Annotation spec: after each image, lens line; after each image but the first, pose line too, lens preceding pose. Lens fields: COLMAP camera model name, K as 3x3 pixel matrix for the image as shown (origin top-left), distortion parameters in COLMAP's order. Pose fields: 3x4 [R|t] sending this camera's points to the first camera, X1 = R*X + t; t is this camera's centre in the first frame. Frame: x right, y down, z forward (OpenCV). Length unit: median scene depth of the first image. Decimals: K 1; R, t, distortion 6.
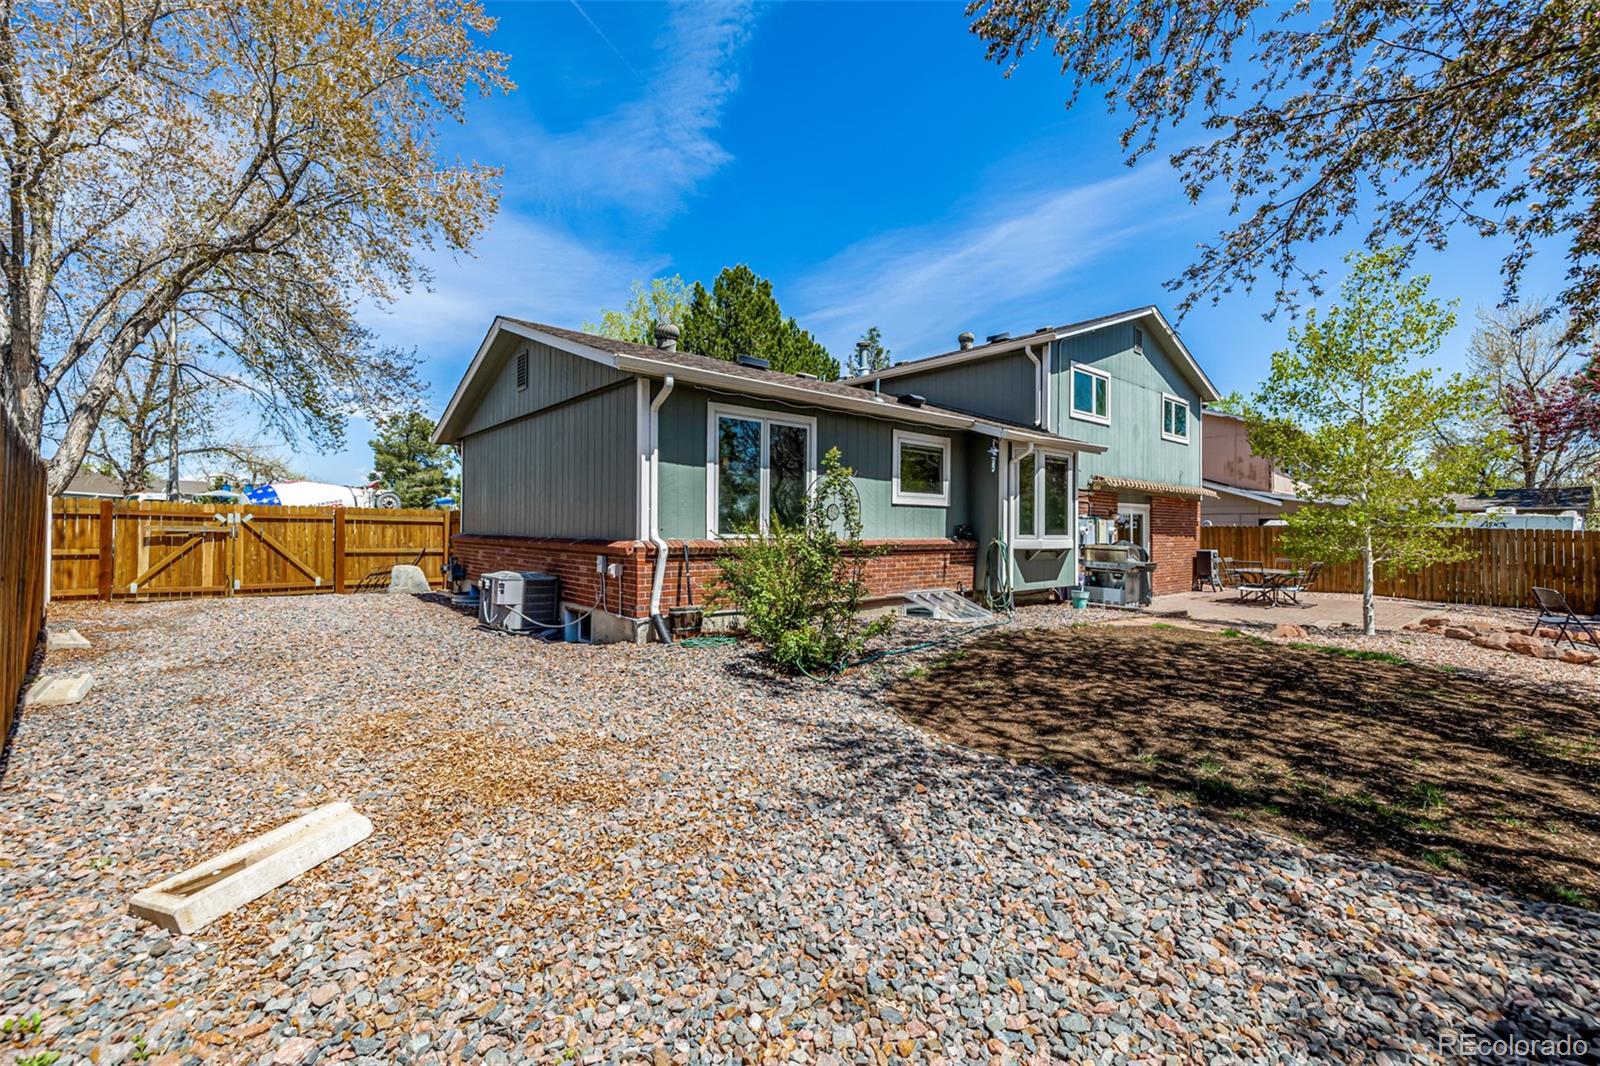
lens RADIAL K [[673.8, 0, 793.0], [0, 673.8, 522.2], [0, 0, 1]] dist [0.000120, 0.000020]
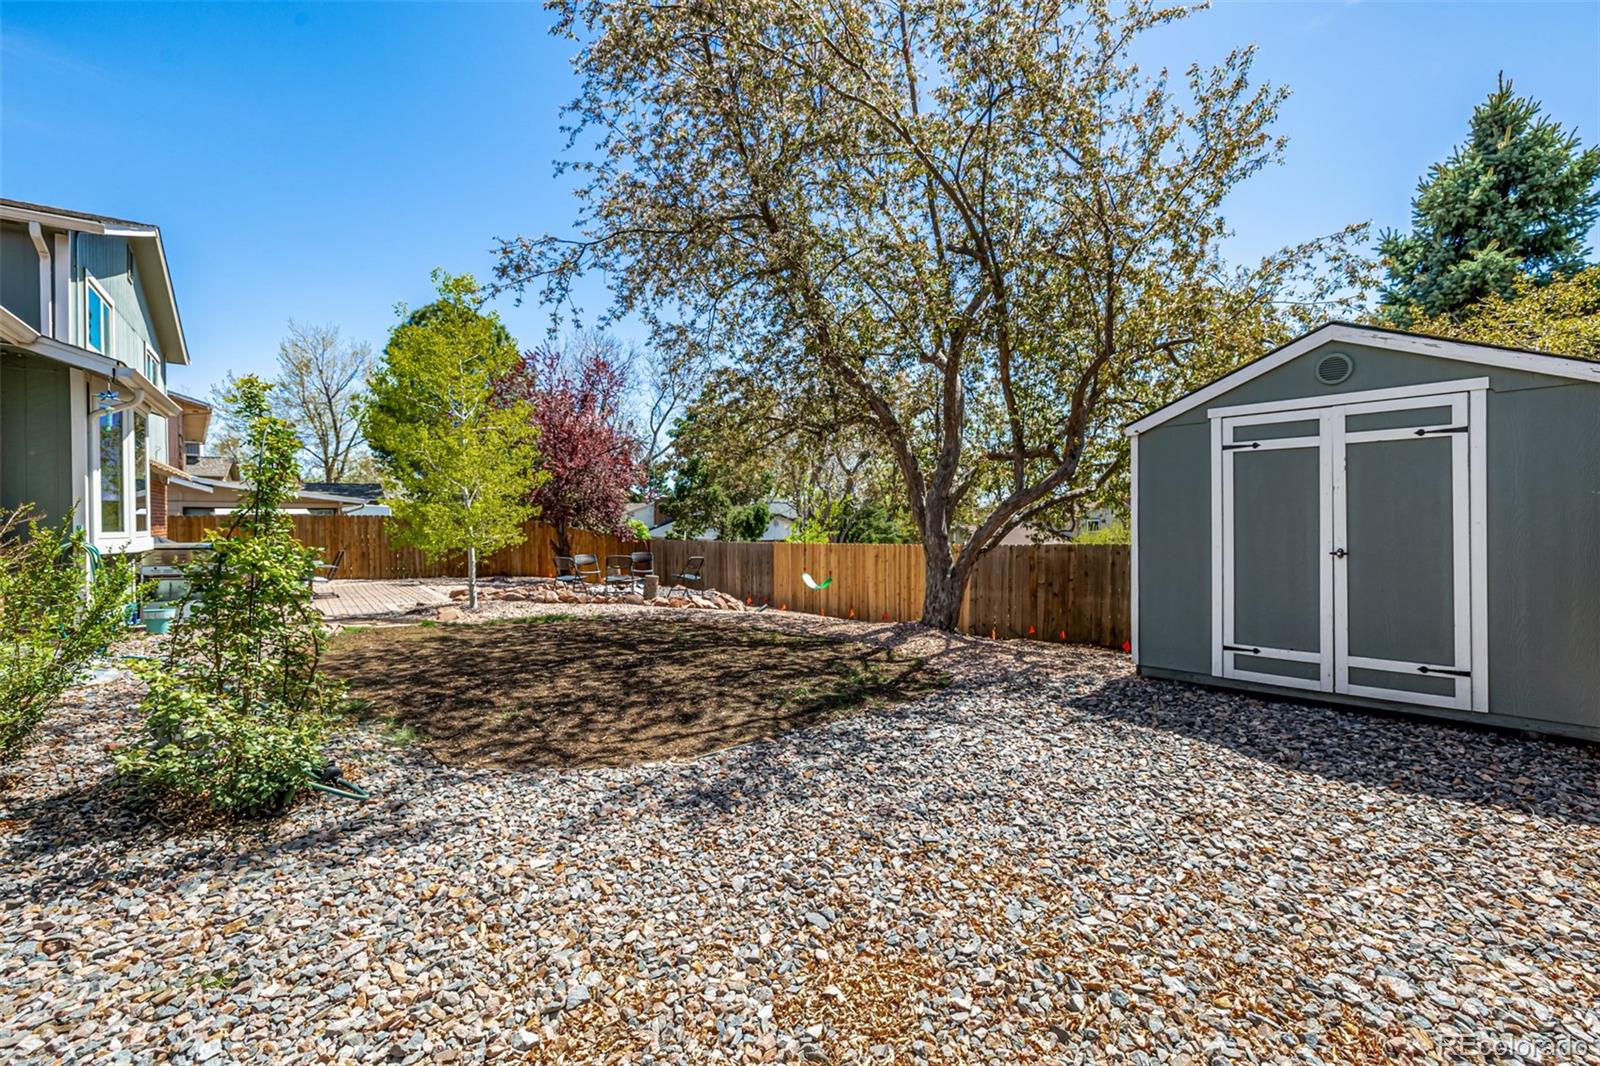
lens RADIAL K [[673.8, 0, 793.0], [0, 673.8, 522.2], [0, 0, 1]] dist [0.000120, 0.000020]
pose [[0.068418, -0.017889, 0.997496, -0.237072], [-0.001948, 0.999835, 0.018065, -0.002701], [-0.997655, -0.003179, 0.068371, 0.290292]]
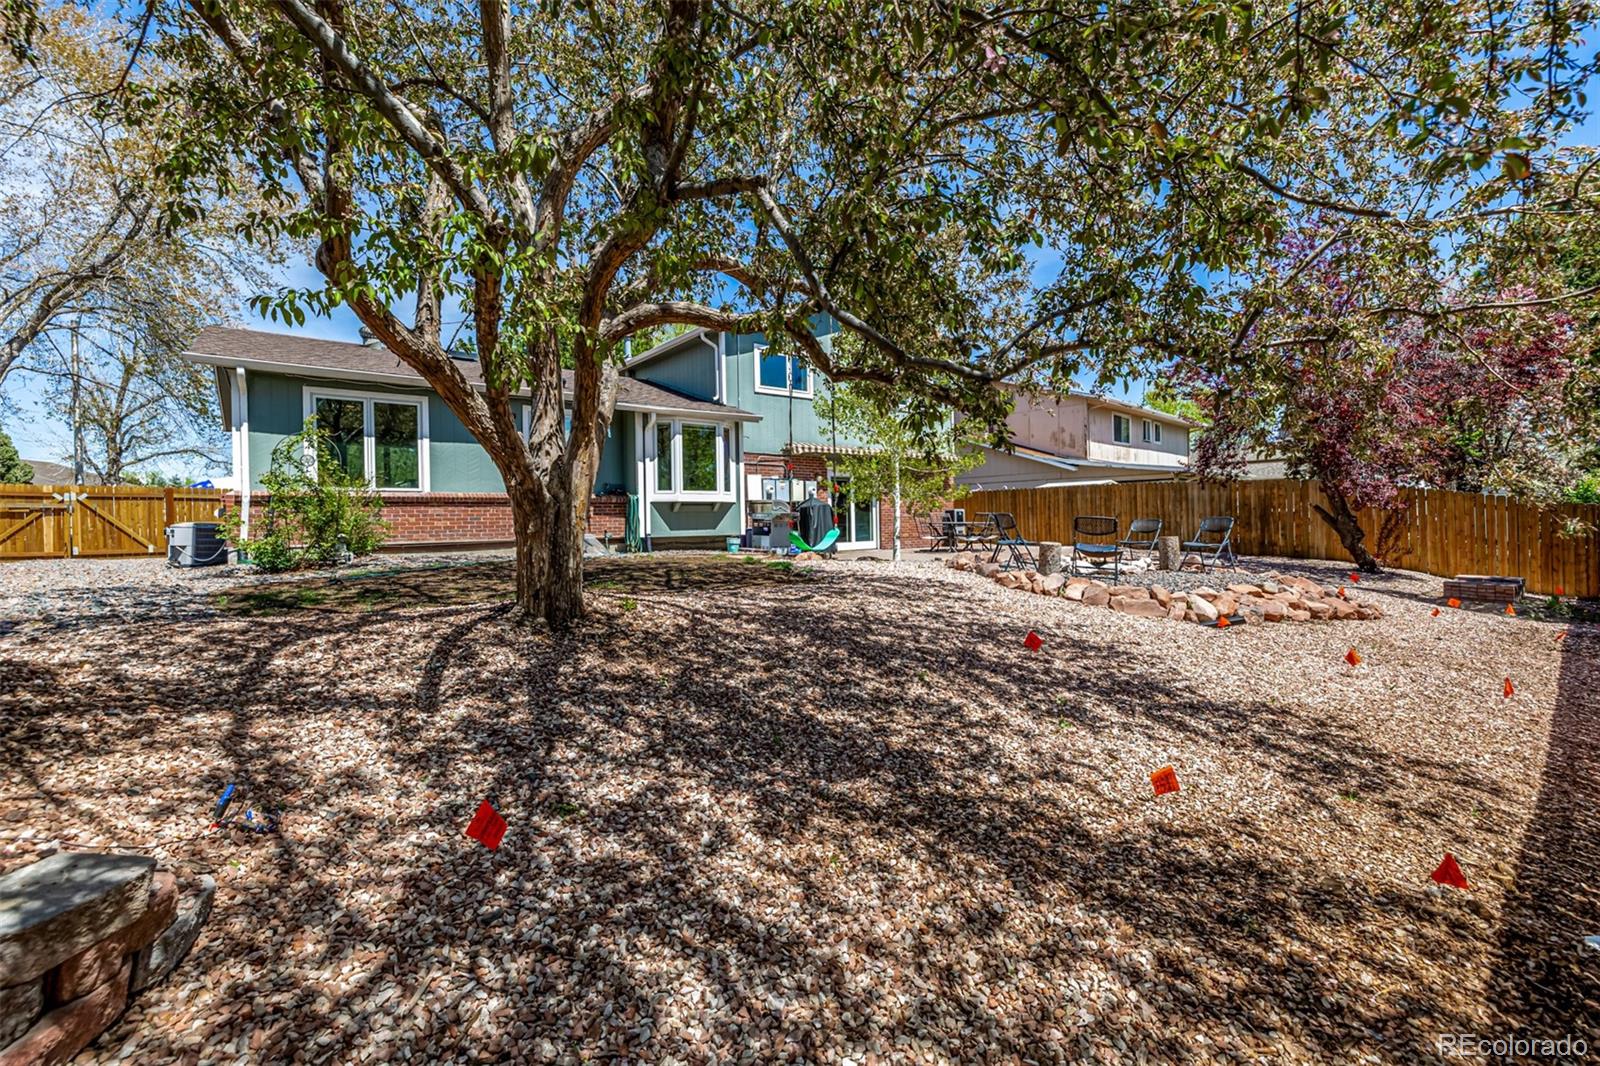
lens RADIAL K [[679.7, 0, 800.9], [0, 679.7, 520.3], [0, 0, 1]] dist [0.022728, -0.000155]
pose [[0.997058, -0.023308, -0.073026, 0.637737], [0.023662, 0.999712, 0.003984, 0.068572], [0.072912, -0.005700, 0.997322, -0.182751]]
